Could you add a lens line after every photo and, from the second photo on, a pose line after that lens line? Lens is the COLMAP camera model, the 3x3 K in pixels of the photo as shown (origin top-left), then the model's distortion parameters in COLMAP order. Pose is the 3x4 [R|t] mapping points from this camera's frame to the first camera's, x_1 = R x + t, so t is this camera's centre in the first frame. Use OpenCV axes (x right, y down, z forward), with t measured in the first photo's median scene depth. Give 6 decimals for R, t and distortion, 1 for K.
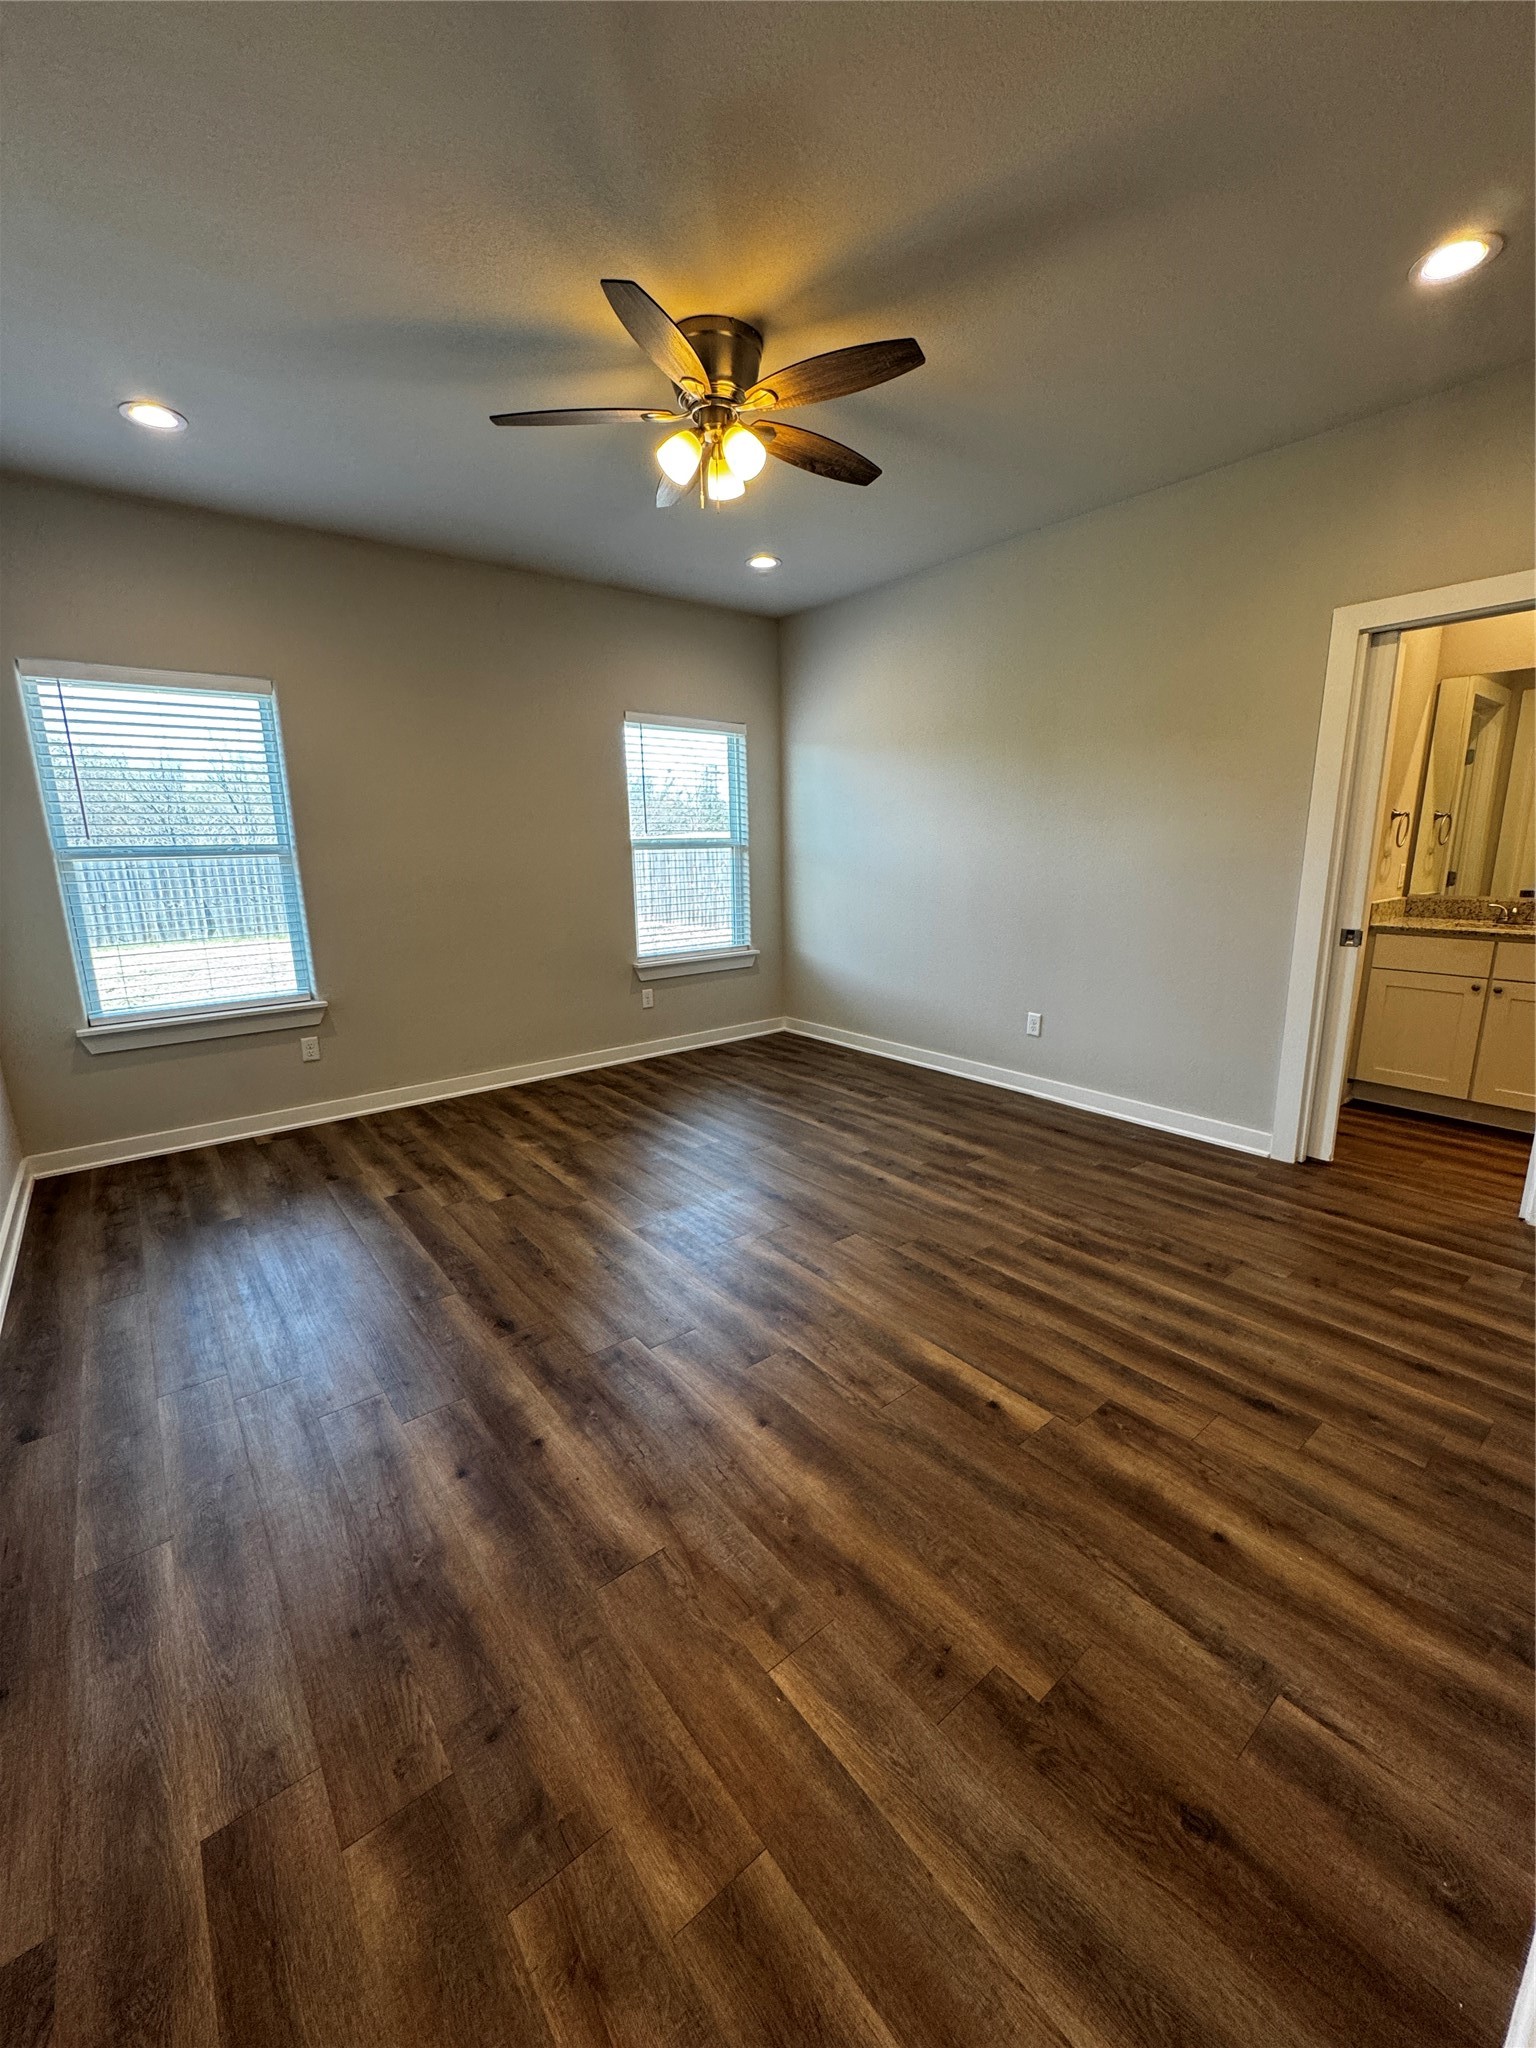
lens RADIAL K [[822.2, 0, 777.7], [0, 822.2, 1024.8], [0, 0, 1]] dist [-0.000045, 0.000281]
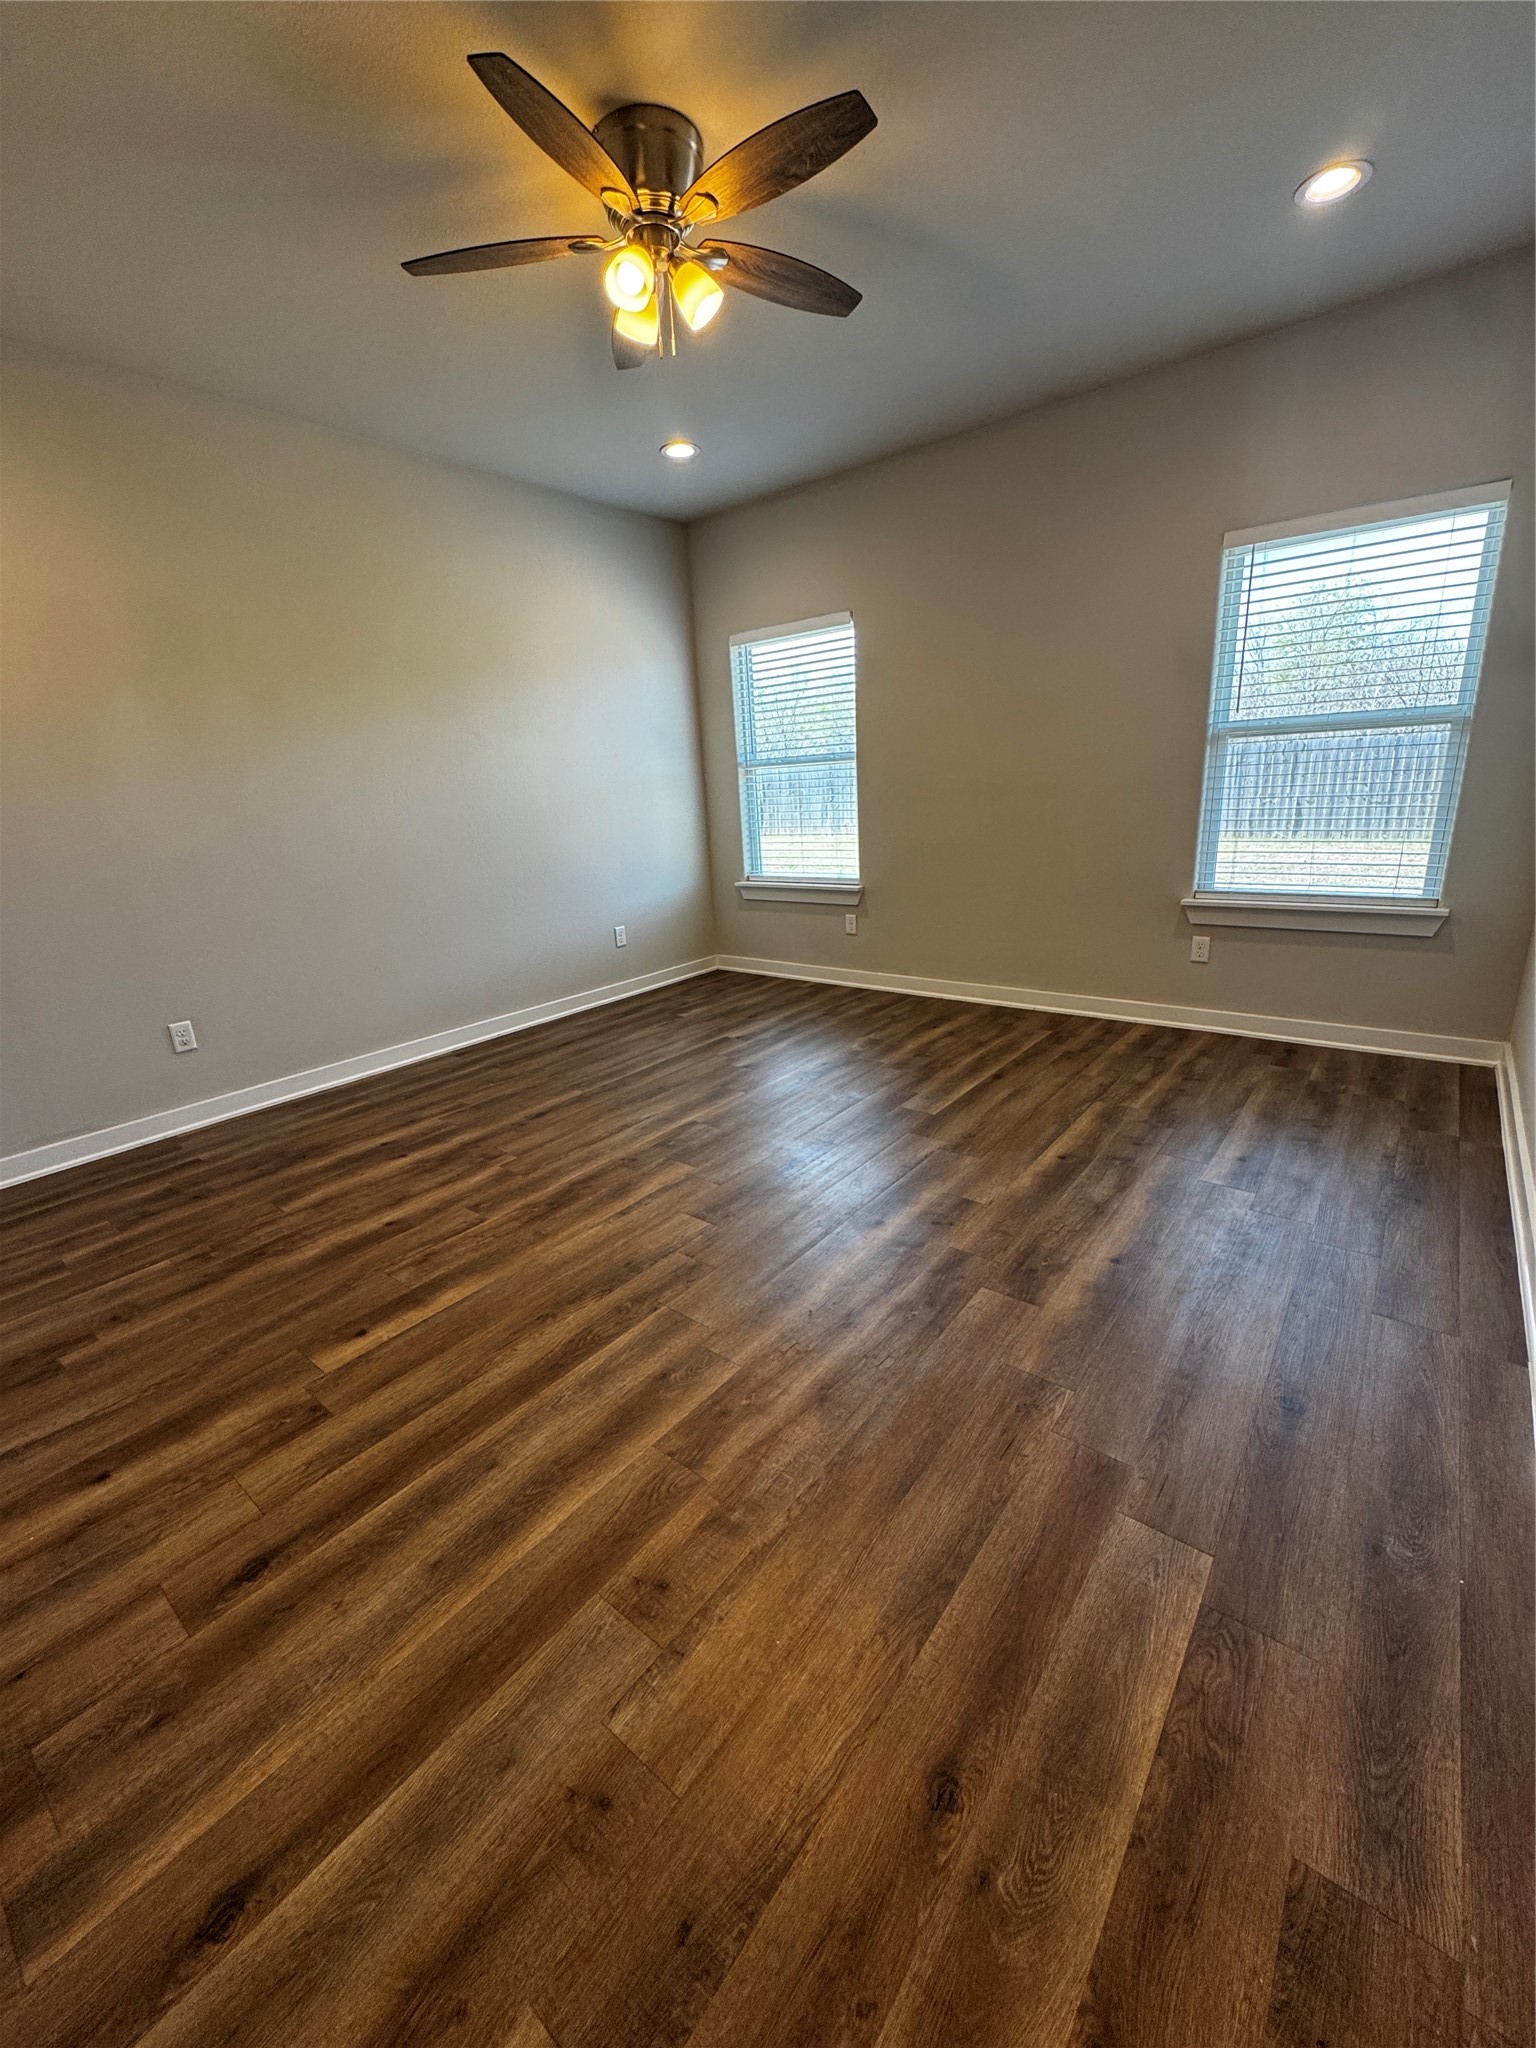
lens RADIAL K [[822.2, 0, 766.0], [0, 822.2, 1025.7], [0, 0, 1]] dist [-0.000045, 0.000281]
pose [[0.213927, 0.280759, -0.935633, 1.003267], [-0.161836, 0.954757, 0.249494, -0.189176], [0.963350, 0.098046, 0.249686, 0.992763]]
